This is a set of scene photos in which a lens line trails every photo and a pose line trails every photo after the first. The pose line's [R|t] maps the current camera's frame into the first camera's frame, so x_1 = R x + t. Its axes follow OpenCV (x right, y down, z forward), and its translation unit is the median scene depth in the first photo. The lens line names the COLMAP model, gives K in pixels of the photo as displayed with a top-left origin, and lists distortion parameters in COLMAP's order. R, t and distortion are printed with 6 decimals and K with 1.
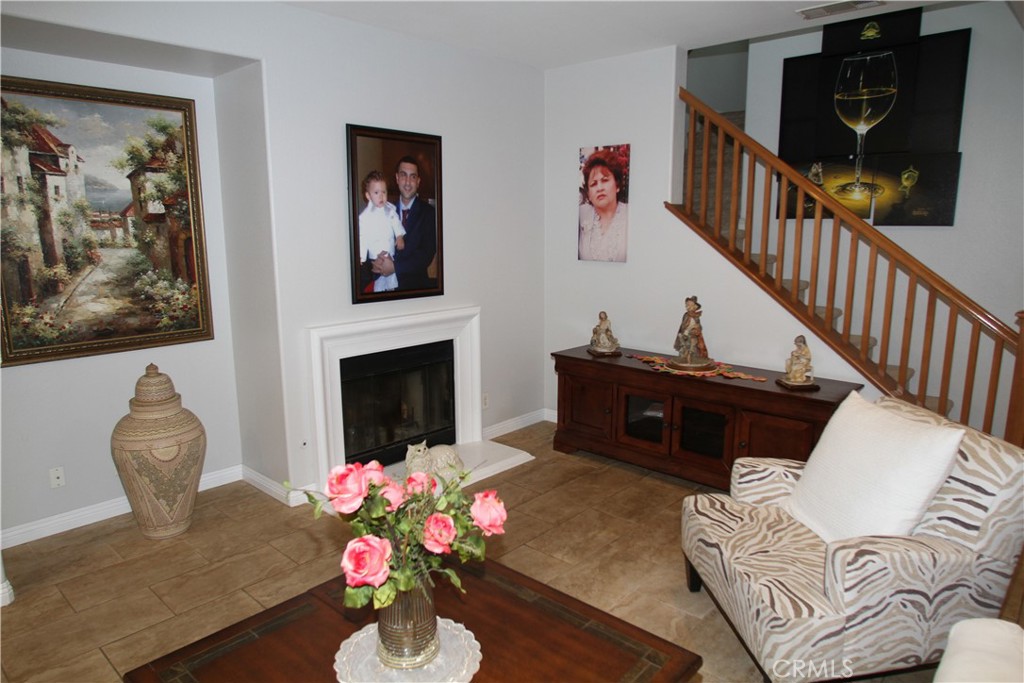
lens RADIAL K [[661.1, 0, 502.6], [0, 661.1, 345.3], [0, 0, 1]] dist [-0.057529, 0.037724]
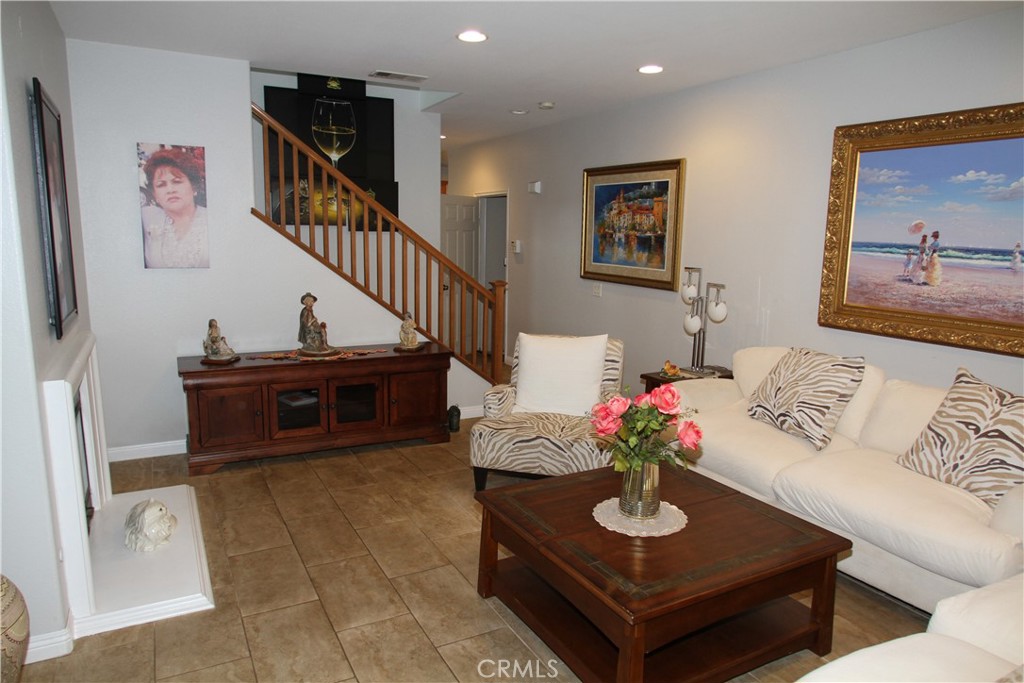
lens RADIAL K [[661.1, 0, 505.4], [0, 661.1, 349.2], [0, 0, 1]] dist [-0.057529, 0.037724]
pose [[0.318586, -0.155687, 0.935021, -0.684206], [0.155812, 0.981603, 0.110354, -0.052169], [-0.935000, 0.110530, 0.336983, 0.311864]]
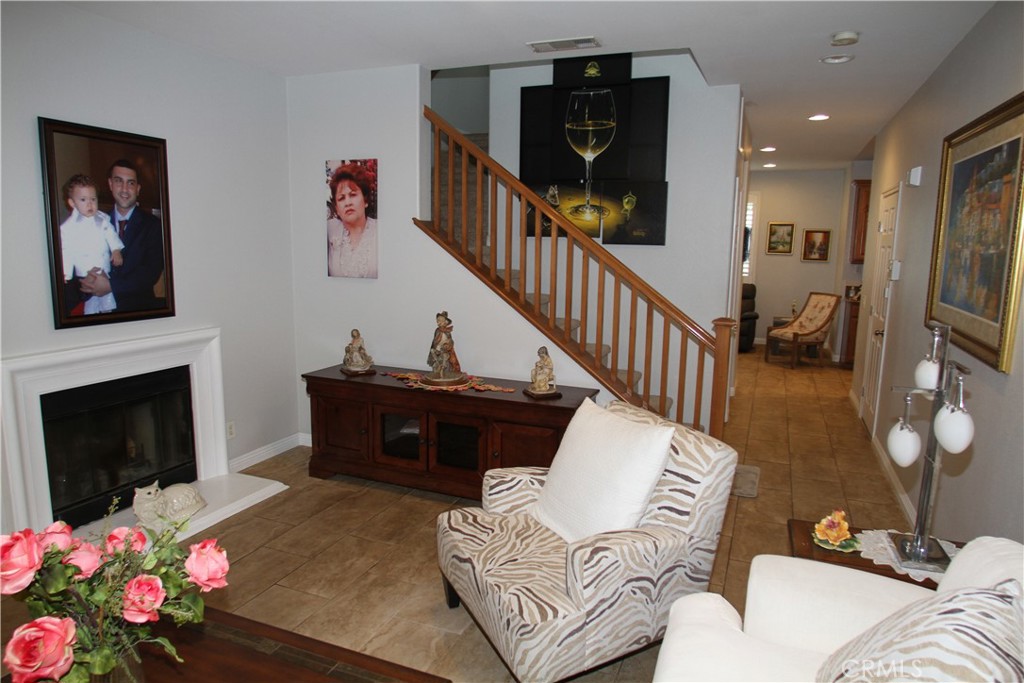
lens RADIAL K [[661.1, 0, 506.7], [0, 661.1, 346.2], [0, 0, 1]] dist [-0.057529, 0.037724]
pose [[0.937082, -0.036999, 0.347144, 0.025646], [0.044307, 0.998932, -0.013136, -0.004006], [-0.346287, 0.027691, 0.937720, 0.014235]]
